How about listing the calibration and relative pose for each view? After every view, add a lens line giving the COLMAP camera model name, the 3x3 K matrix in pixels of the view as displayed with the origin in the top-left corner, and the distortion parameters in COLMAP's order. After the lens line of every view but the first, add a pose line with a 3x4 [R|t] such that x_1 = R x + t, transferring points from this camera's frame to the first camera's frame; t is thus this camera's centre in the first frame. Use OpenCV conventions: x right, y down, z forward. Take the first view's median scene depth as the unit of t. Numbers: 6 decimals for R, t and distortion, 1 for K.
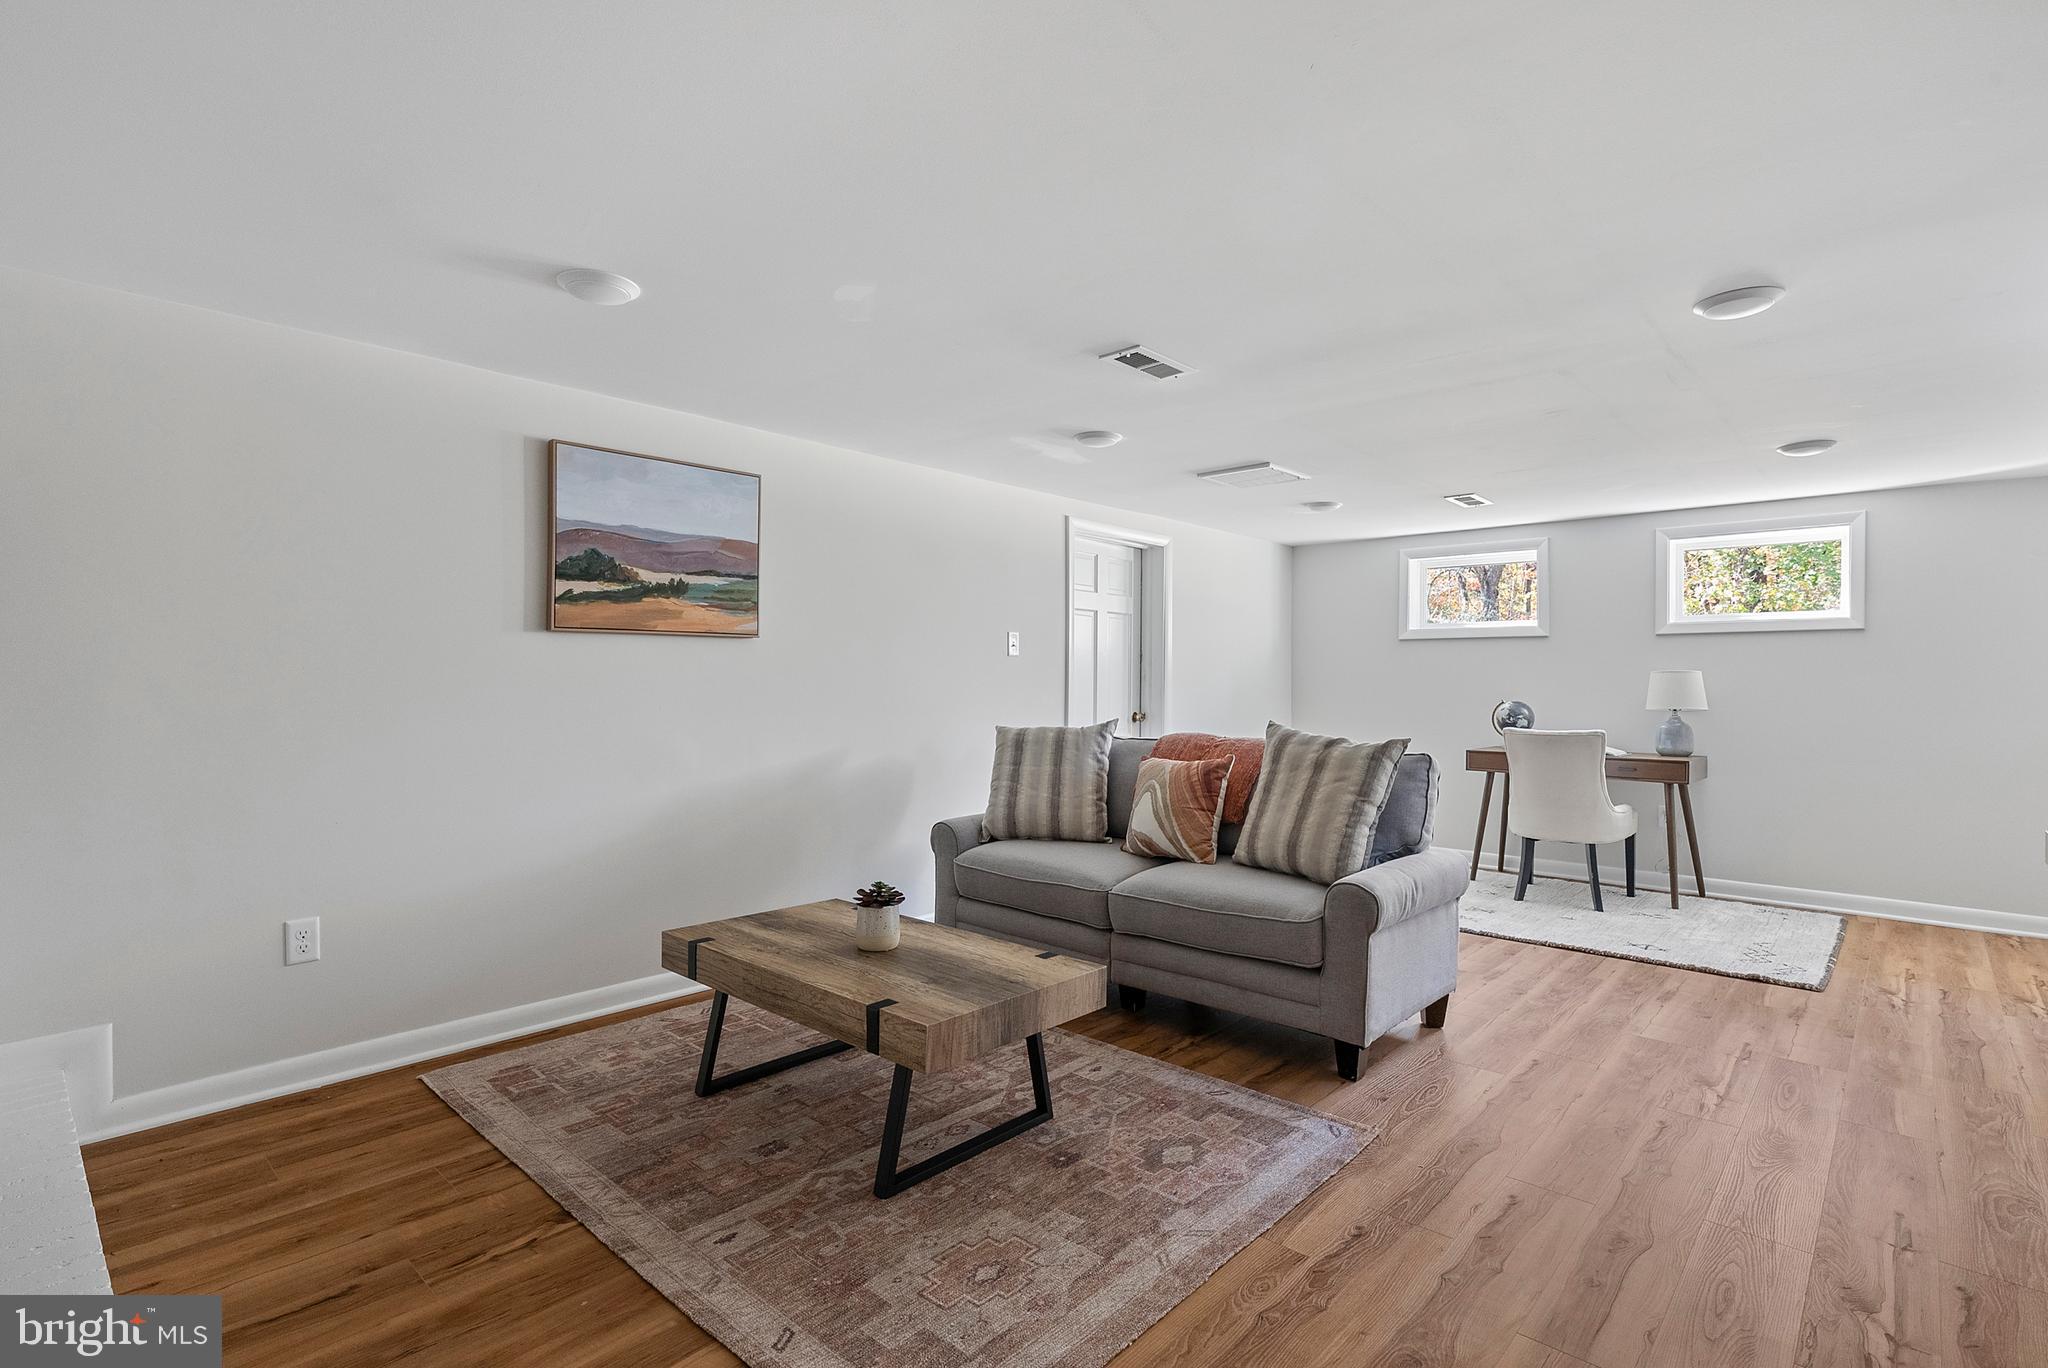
lens RADIAL K [[963.6, 0, 1018.6], [0, 963.6, 684.7], [0, 0, 1]] dist [-0.009613, 0.000960]
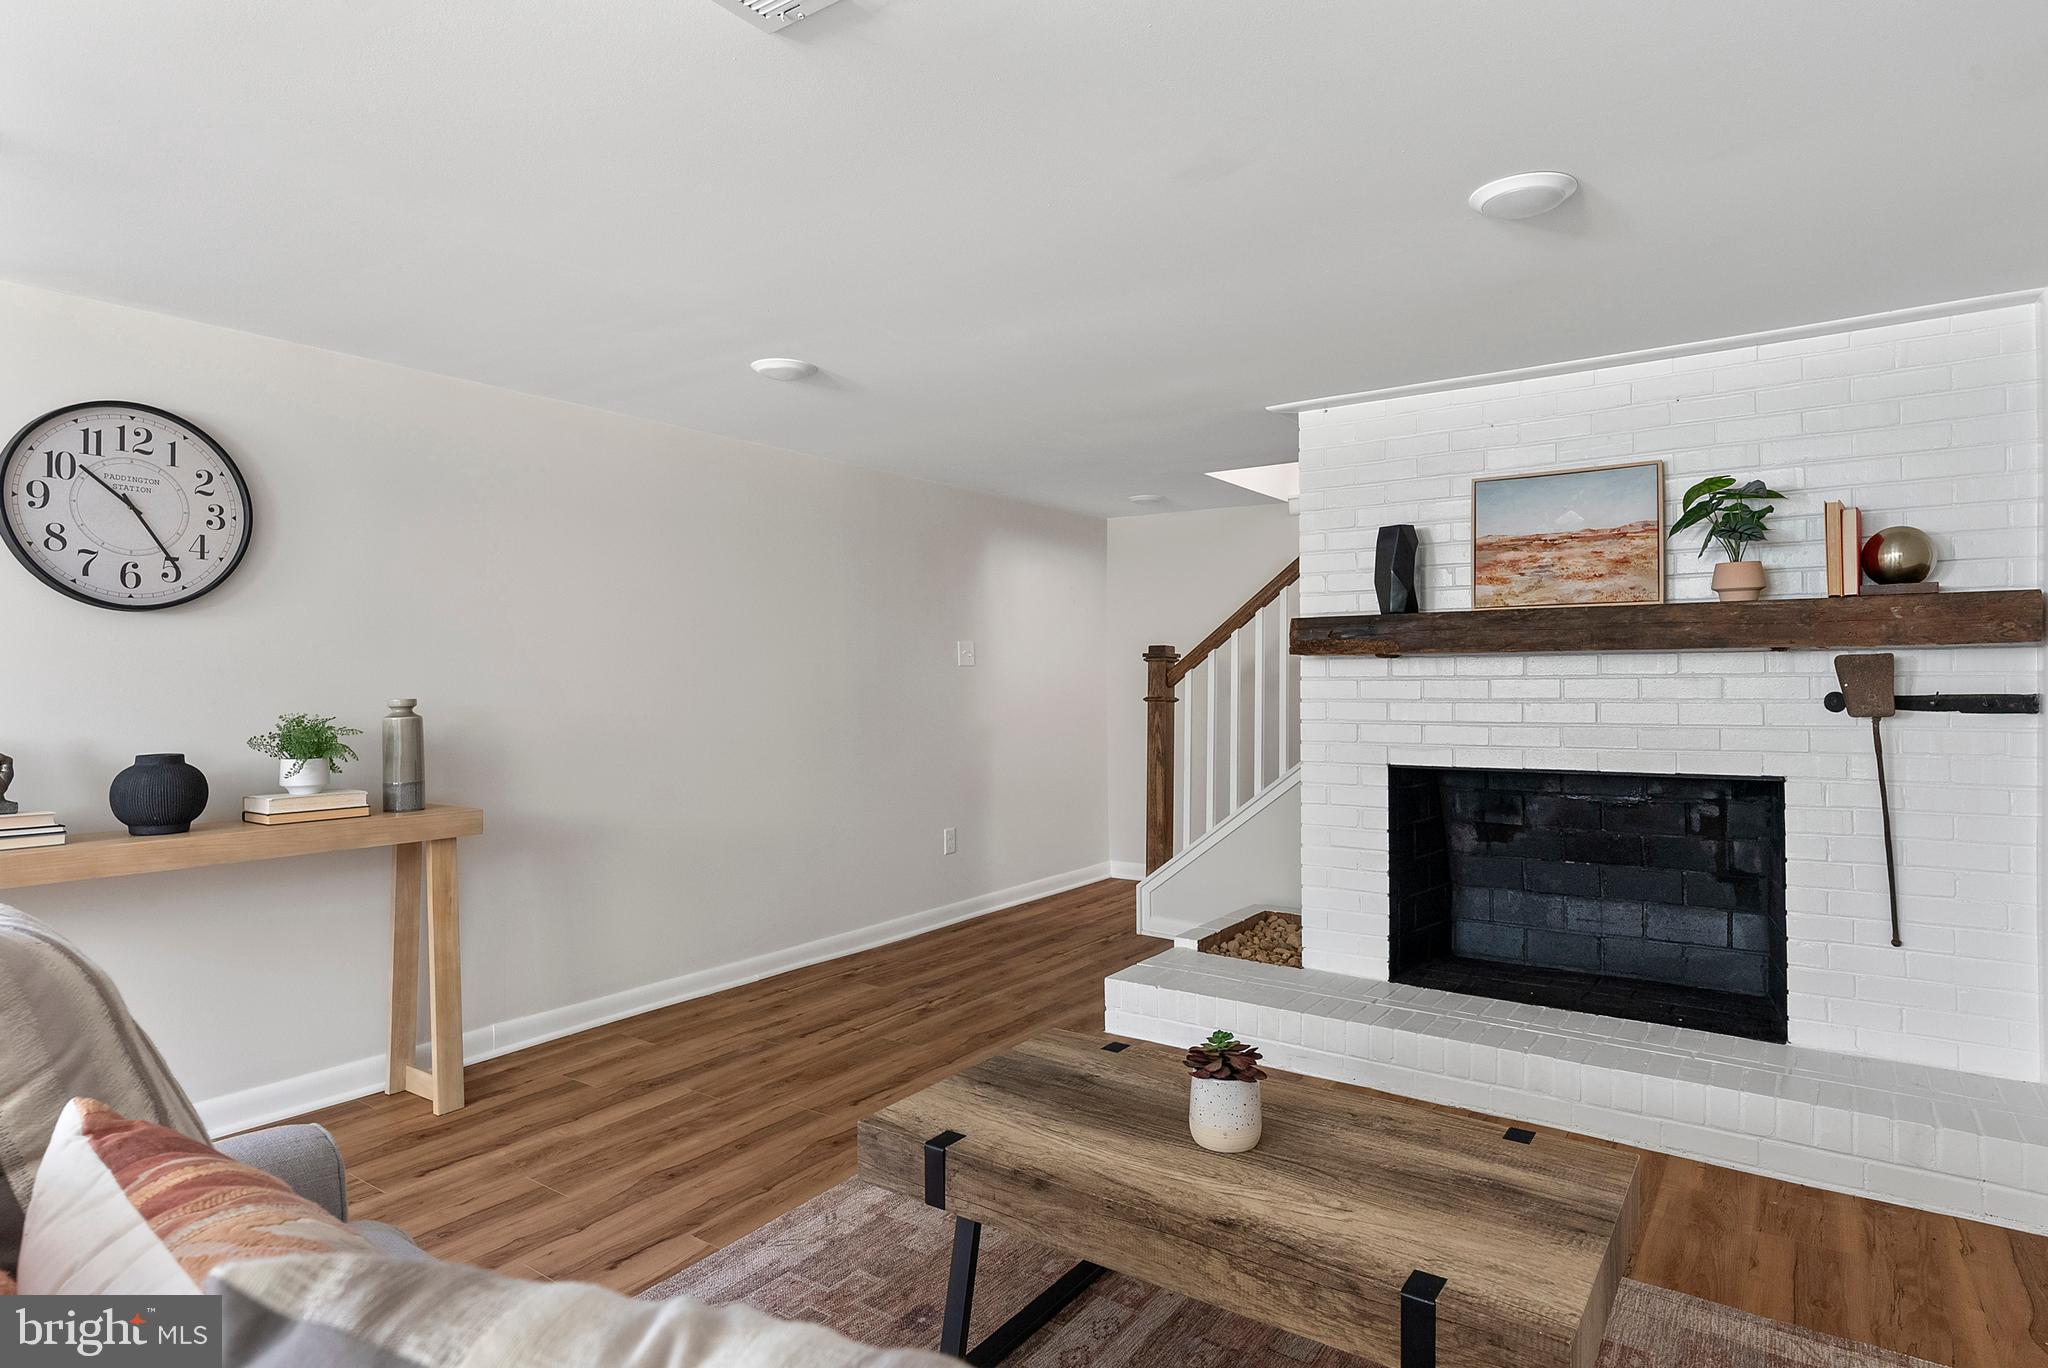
lens RADIAL K [[1139.8, 0, 1024.0], [0, 1139.8, 684.0], [0, 0, 1]] dist [-0.001046, -0.000521]
pose [[-0.991544, -0.002916, -0.129735, 0.060535], [-0.004128, 0.999950, 0.009077, -0.018627], [0.129702, 0.009536, -0.991507, 1.372747]]
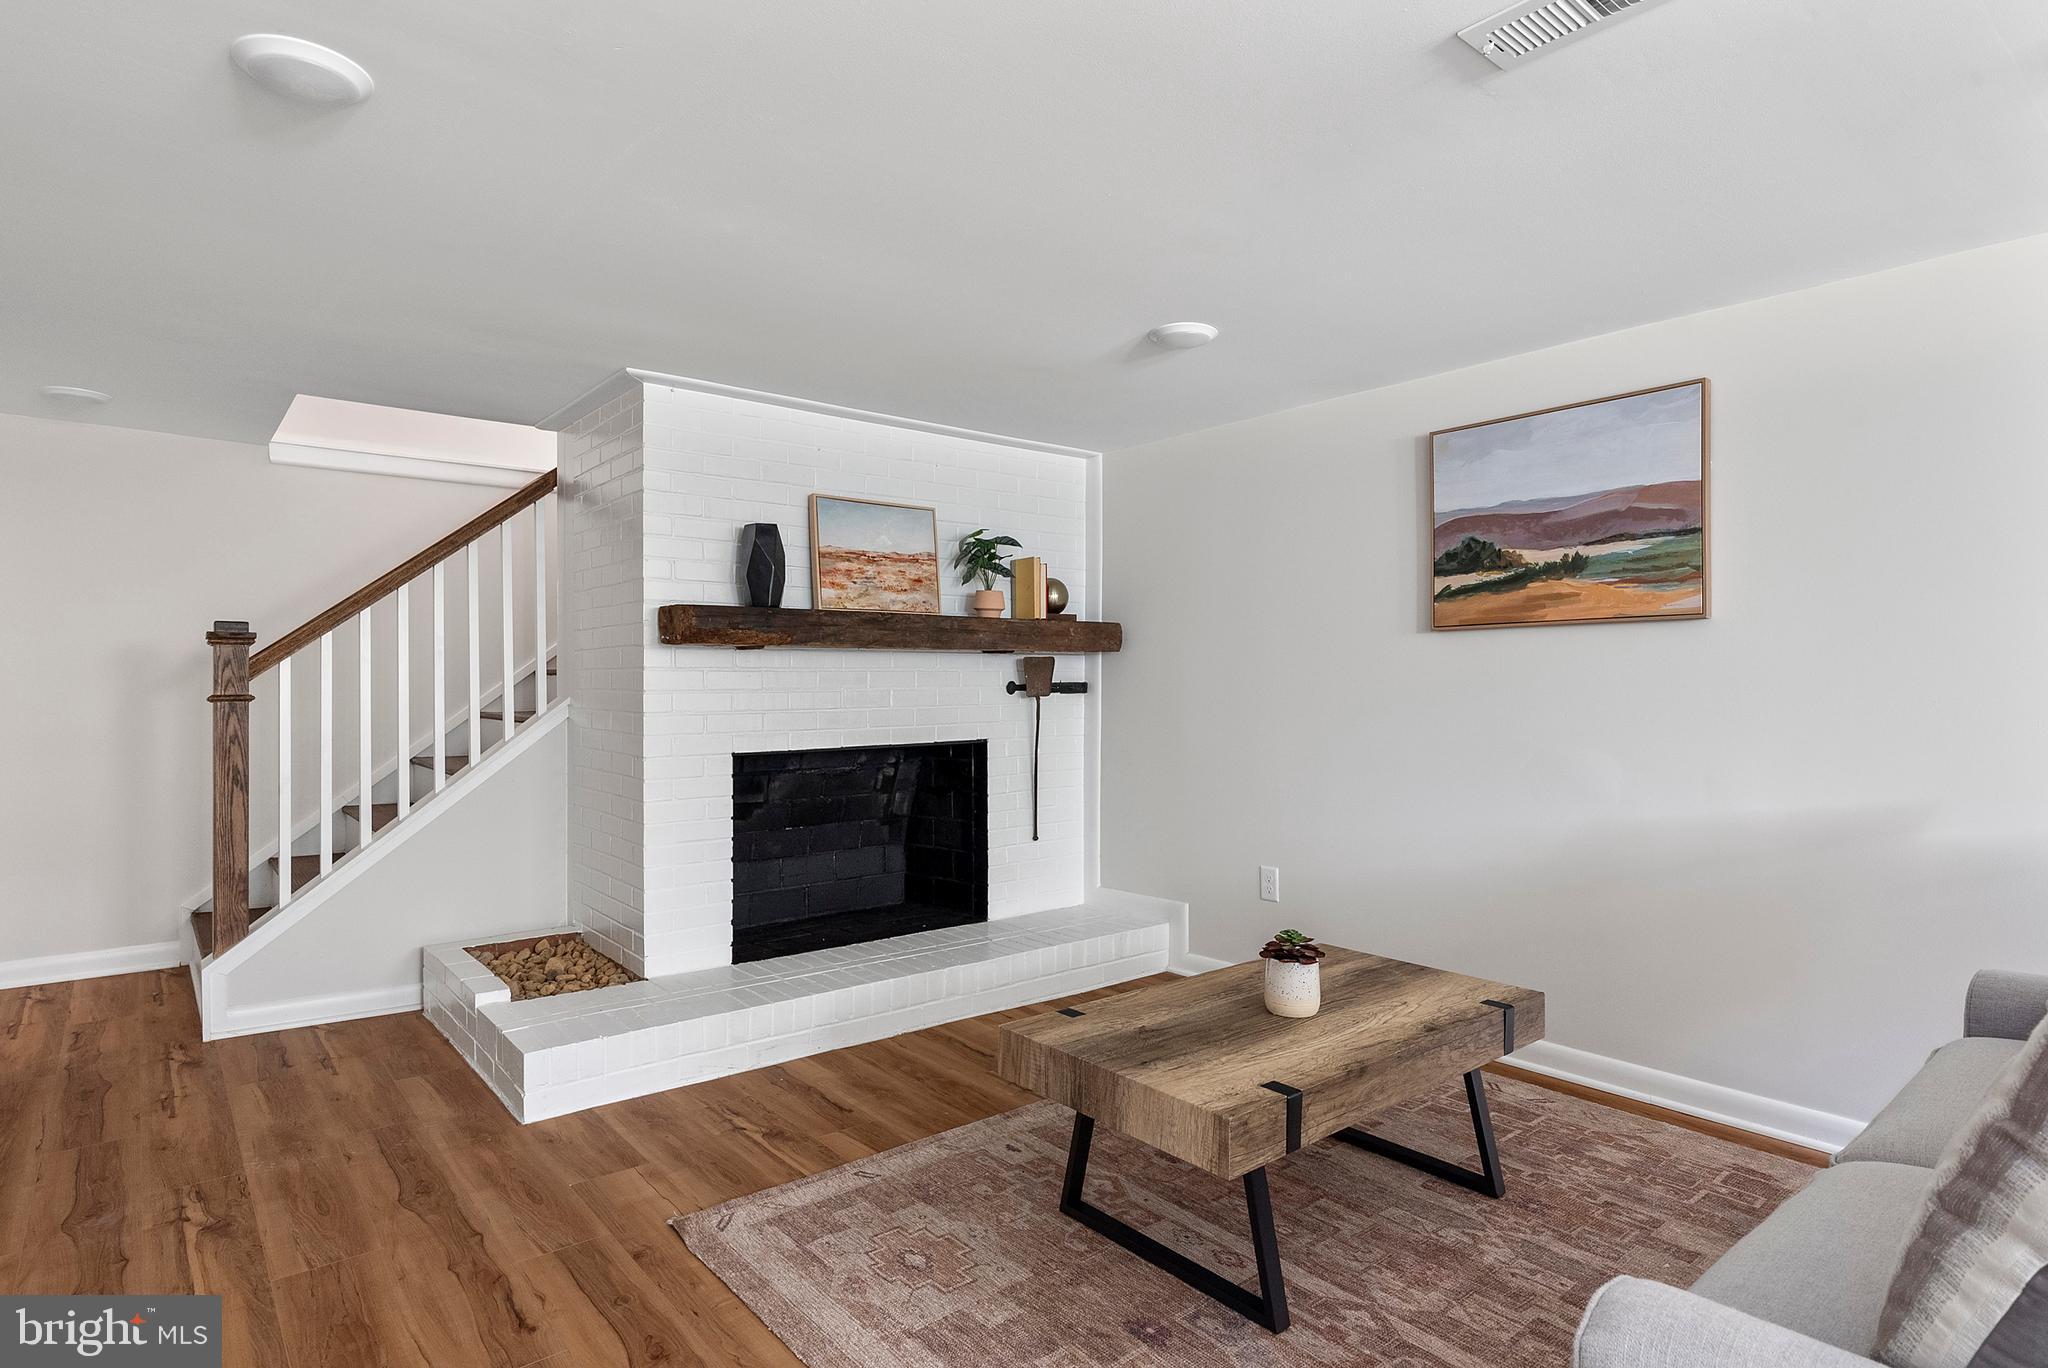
lens RADIAL K [[1081.3, 0, 1043.9], [0, 1081.3, 685.0], [0, 0, 1]] dist [-0.011437, -0.000268]
pose [[-0.117761, -0.004733, -0.993031, 0.624433], [-0.004386, 0.999981, -0.004246, 0.004389], [0.993032, 0.003855, -0.117779, 0.727941]]
